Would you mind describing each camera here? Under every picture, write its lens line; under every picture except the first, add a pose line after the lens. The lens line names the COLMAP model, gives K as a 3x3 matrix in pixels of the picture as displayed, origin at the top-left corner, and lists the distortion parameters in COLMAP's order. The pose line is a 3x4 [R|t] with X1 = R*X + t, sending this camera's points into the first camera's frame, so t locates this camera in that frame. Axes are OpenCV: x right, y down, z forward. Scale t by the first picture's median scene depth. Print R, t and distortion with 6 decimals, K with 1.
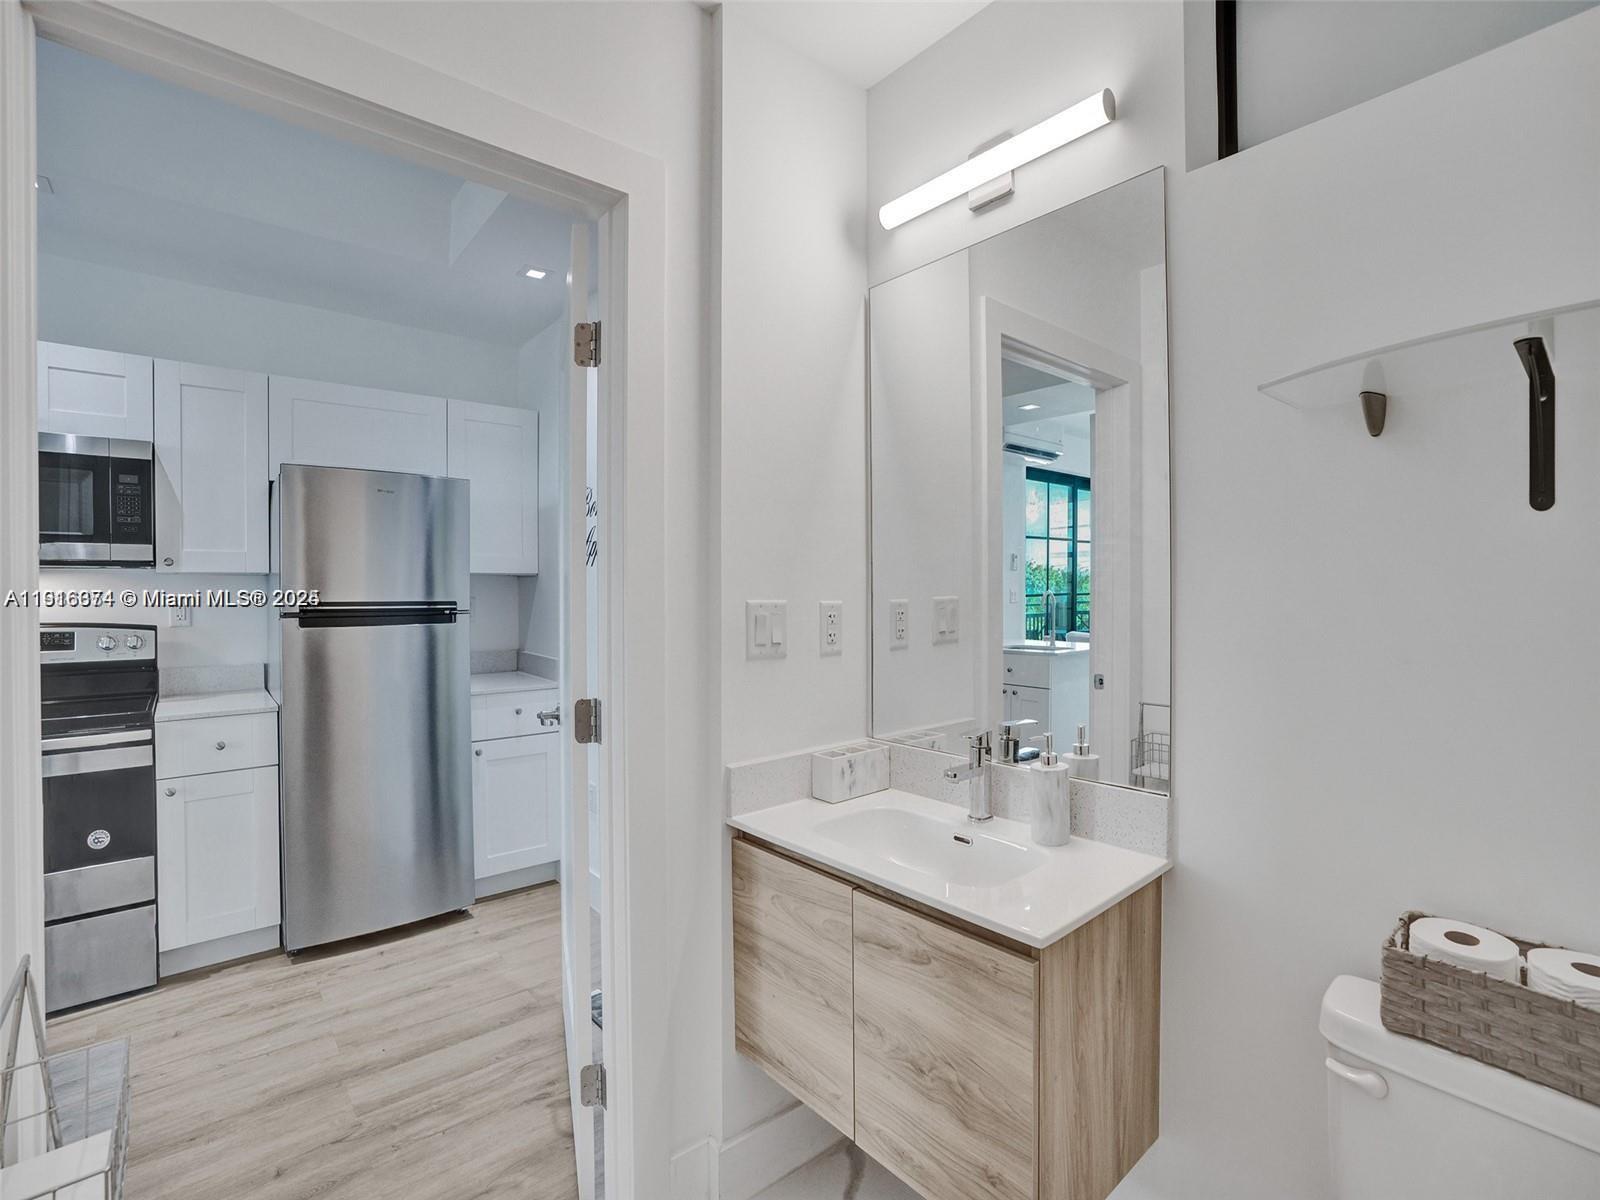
lens RADIAL K [[739.4, 0, 804.5], [0, 739.4, 591.3], [0, 0, 1]] dist [-0.069036, 0.026403]
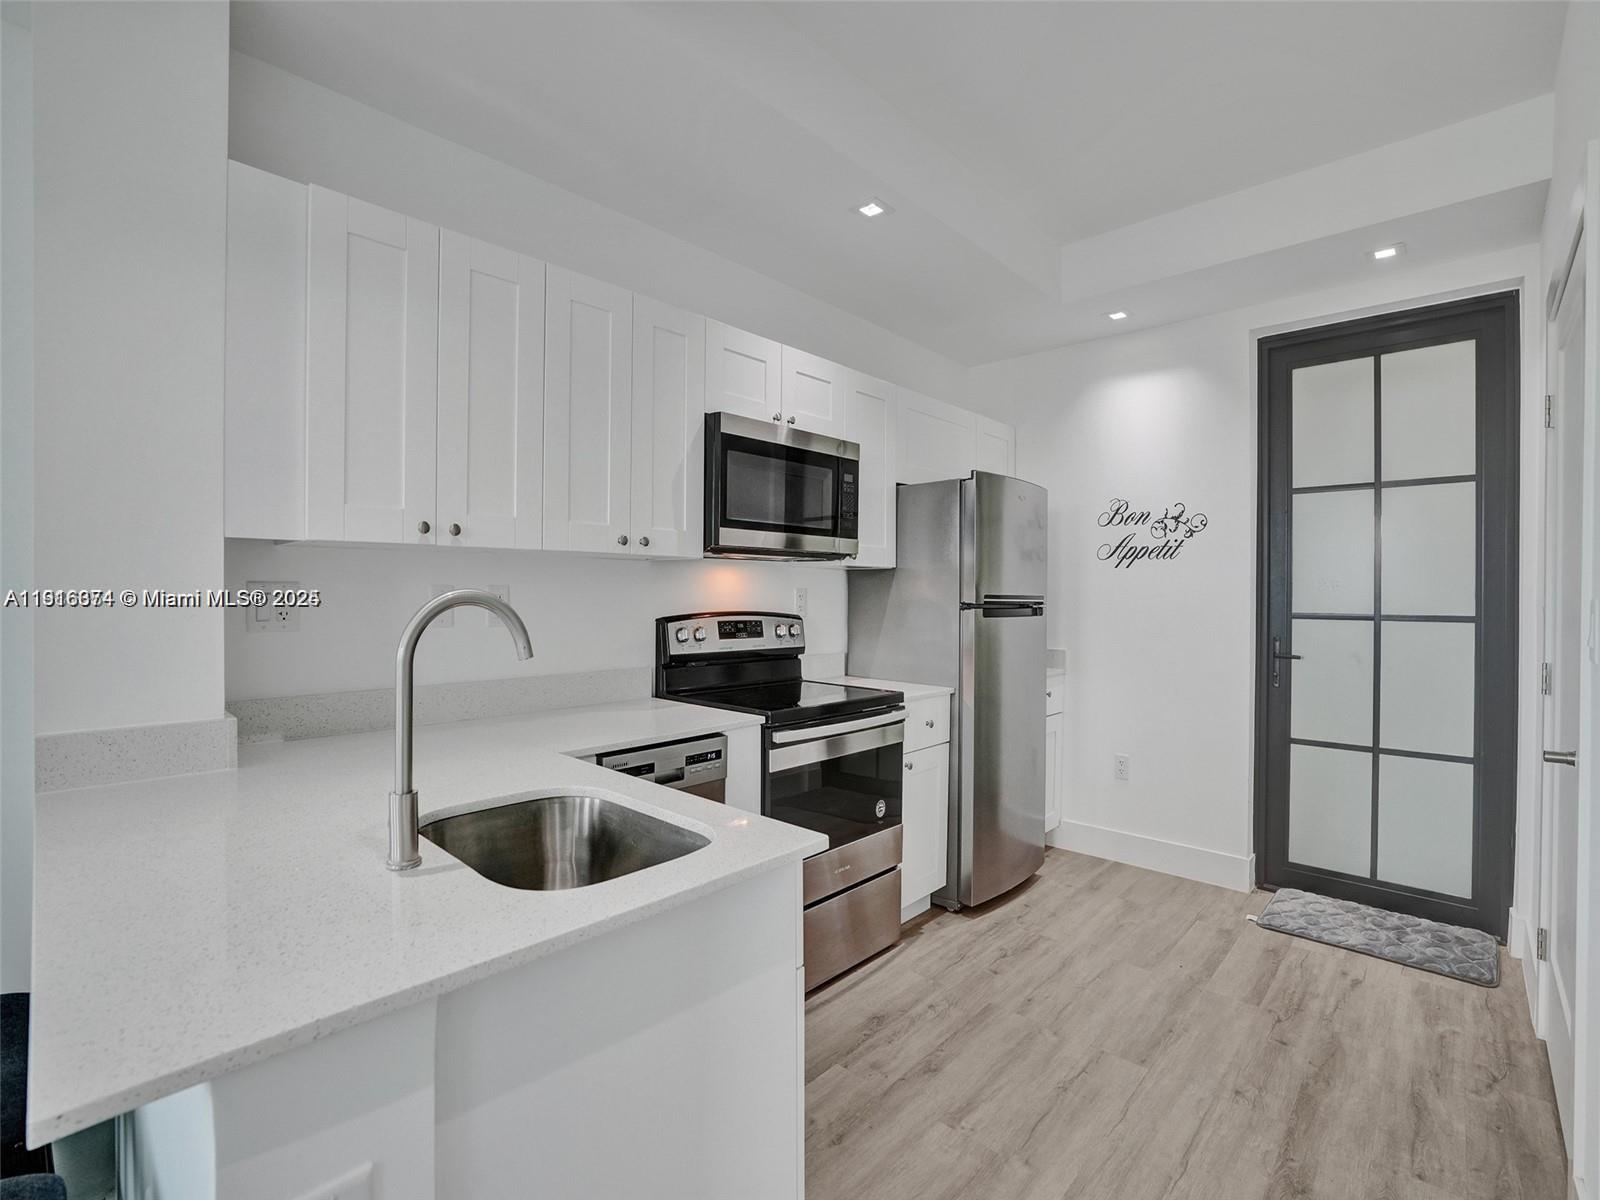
lens RADIAL K [[742.6, 0, 823.9], [0, 742.6, 598.7], [0, 0, 1]] dist [-0.065960, 0.029123]
pose [[0.991168, 0.013553, 0.131916, -1.885506], [-0.013639, 0.999907, -0.000246, 0.042535], [-0.131907, -0.001555, 0.991261, -0.184367]]
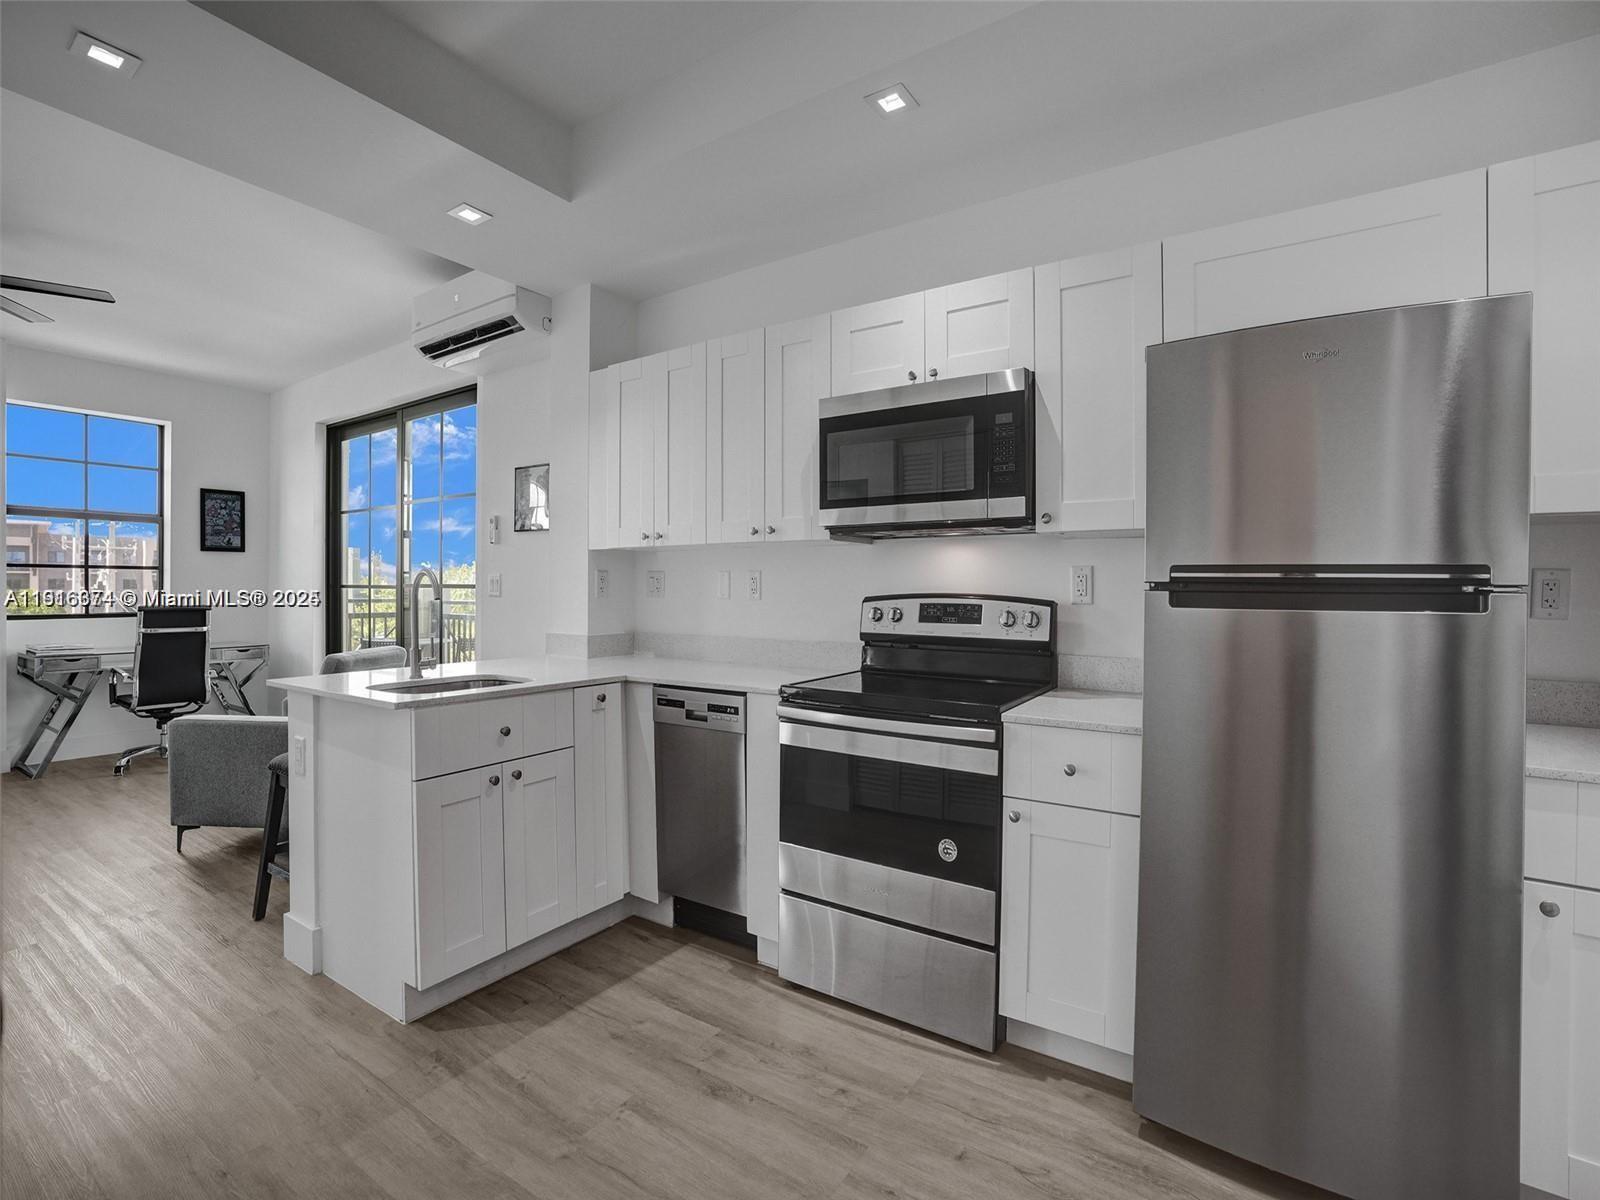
lens RADIAL K [[739.4, 0, 804.5], [0, 739.4, 591.3], [0, 0, 1]] dist [-0.069036, 0.026403]
pose [[0.274125, 0.010800, -0.961634, -0.331757], [-0.012857, 0.999889, 0.007564, 0.063282], [0.961608, 0.010291, 0.274233, 0.908790]]
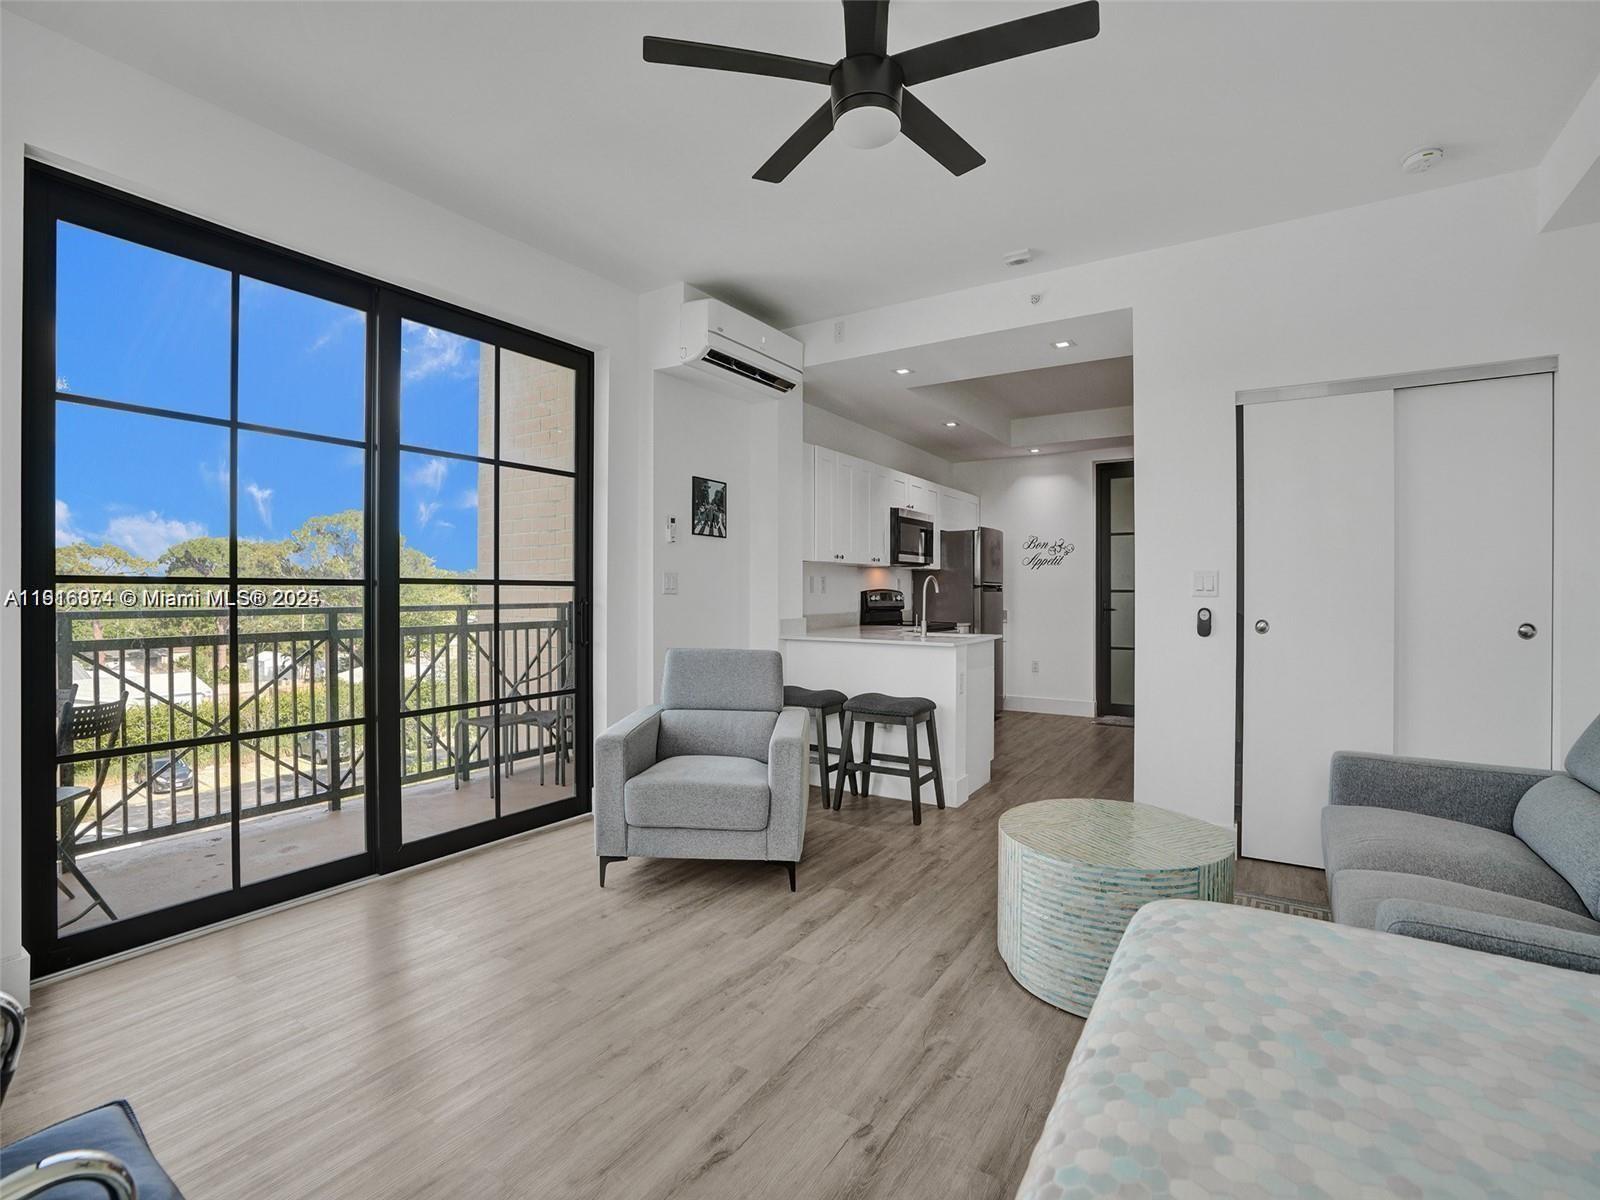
lens RADIAL K [[743.6, 0, 807.4], [0, 743.6, 598.3], [0, 0, 1]] dist [-0.066042, 0.028493]
pose [[0.957532, 0.007153, 0.288238, -3.508170], [-0.007520, 0.999972, 0.000166, 0.135244], [-0.288229, -0.002326, 0.957559, -2.263746]]
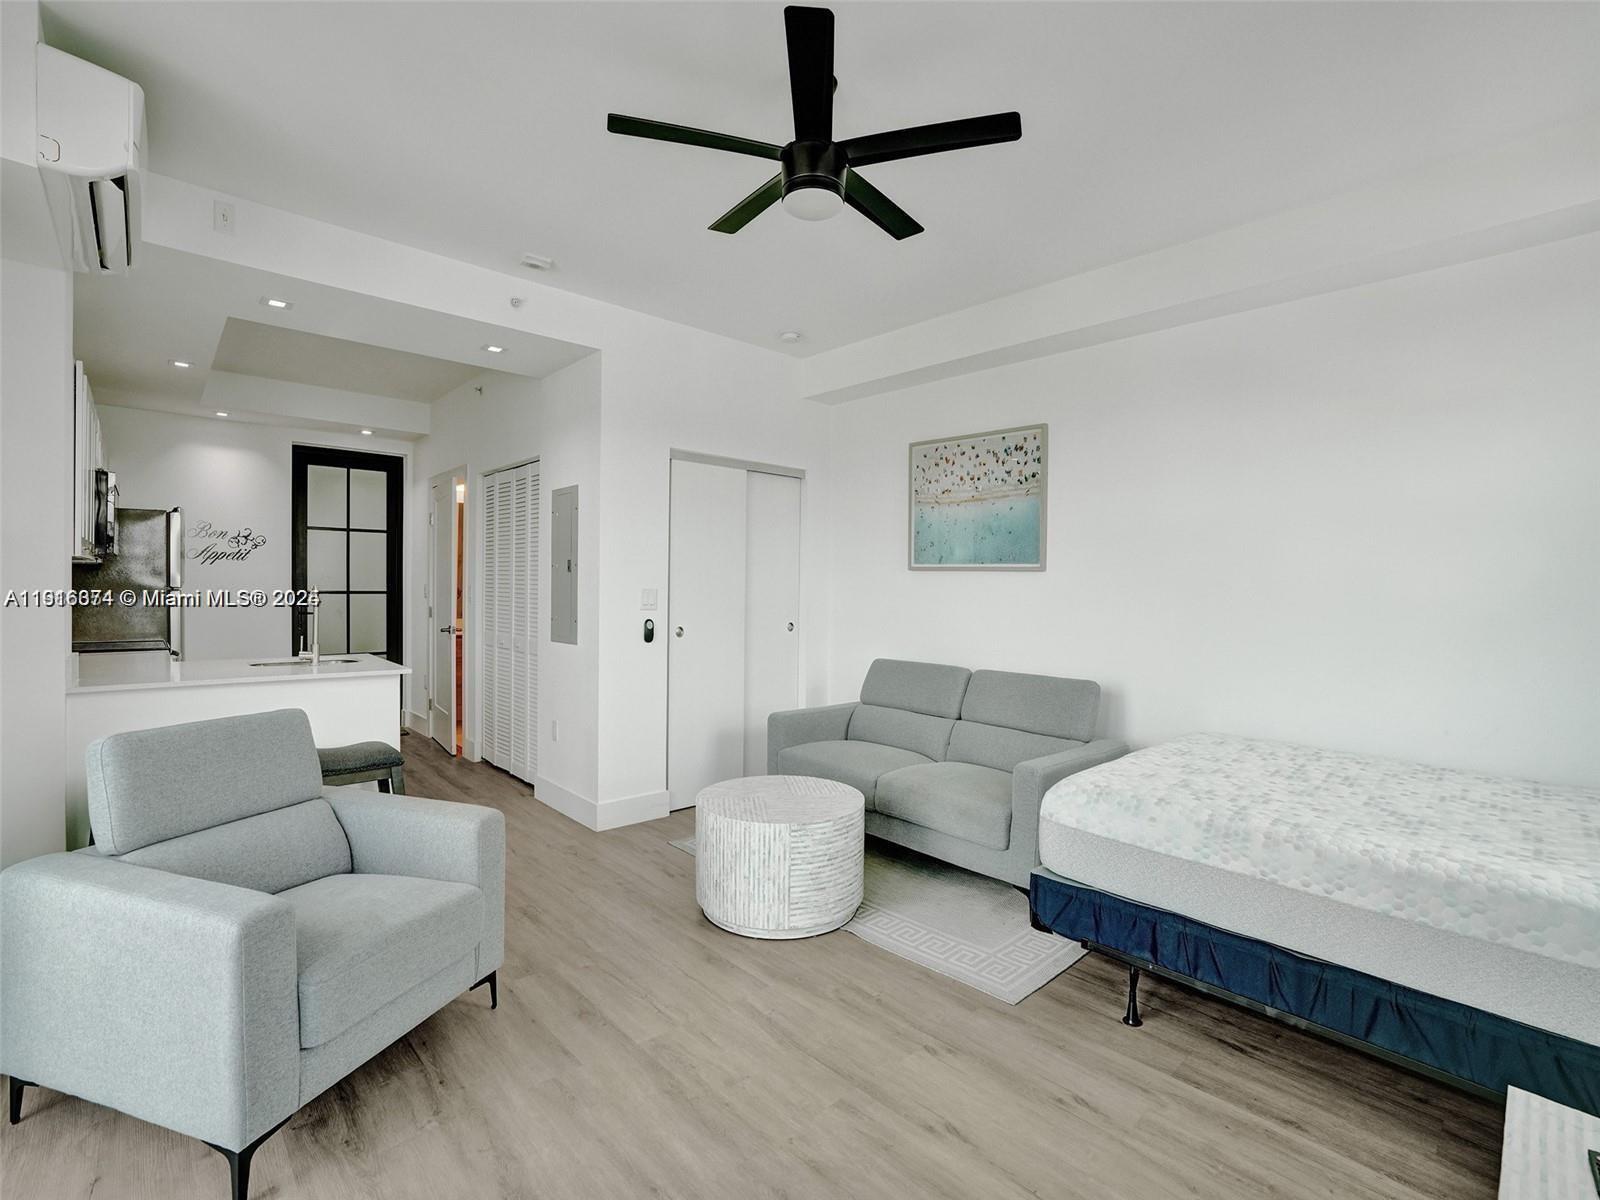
lens RADIAL K [[743.6, 0, 807.4], [0, 743.6, 598.3], [0, 0, 1]] dist [-0.066042, 0.028493]
pose [[-0.044851, -0.010021, 0.998943, -4.516657], [-0.007783, 0.999923, 0.009681, 0.045466], [-0.998963, -0.007341, -0.044926, -0.916009]]
